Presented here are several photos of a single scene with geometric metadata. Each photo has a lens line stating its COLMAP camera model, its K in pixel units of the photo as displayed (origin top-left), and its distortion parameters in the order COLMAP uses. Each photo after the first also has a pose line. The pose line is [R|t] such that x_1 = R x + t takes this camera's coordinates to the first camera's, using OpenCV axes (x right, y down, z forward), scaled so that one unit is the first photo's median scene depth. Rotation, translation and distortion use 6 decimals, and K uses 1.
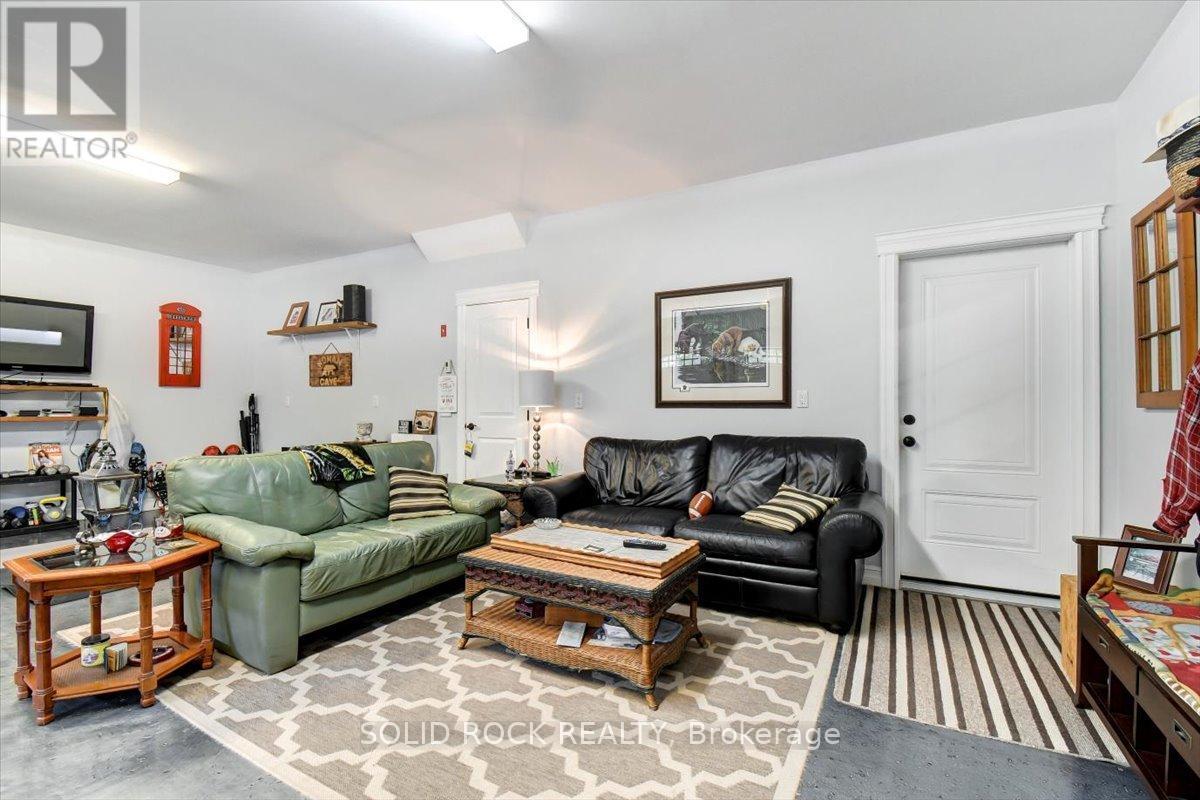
lens RADIAL K [[526.7, 0, 605.4], [0, 526.7, 404.2], [0, 0, 1]] dist [0.015170, -0.012748]
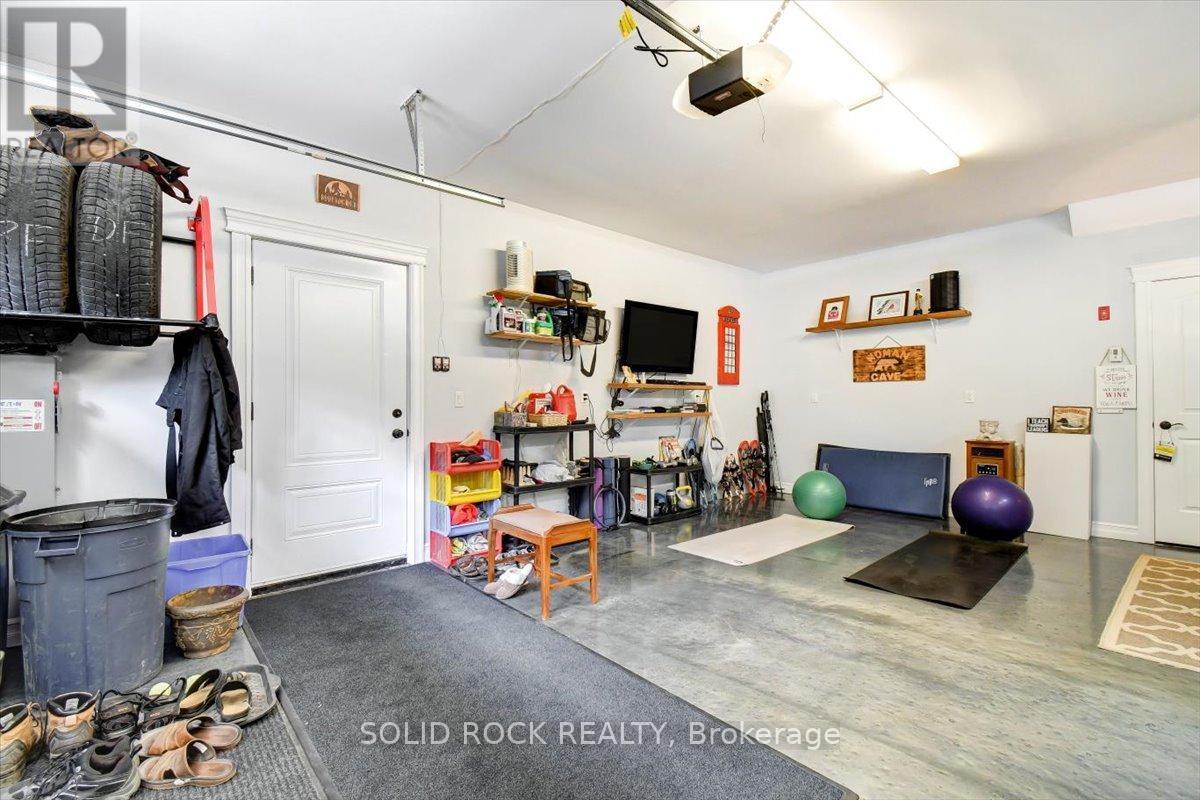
lens RADIAL K [[526.7, 0, 597.2], [0, 526.7, 398.3], [0, 0, 1]] dist [0.015170, -0.012748]
pose [[0.938379, -0.009107, -0.345487, -0.699646], [0.006926, 0.999948, -0.007546, 0.000128], [0.345538, 0.004688, 0.938393, -0.081051]]
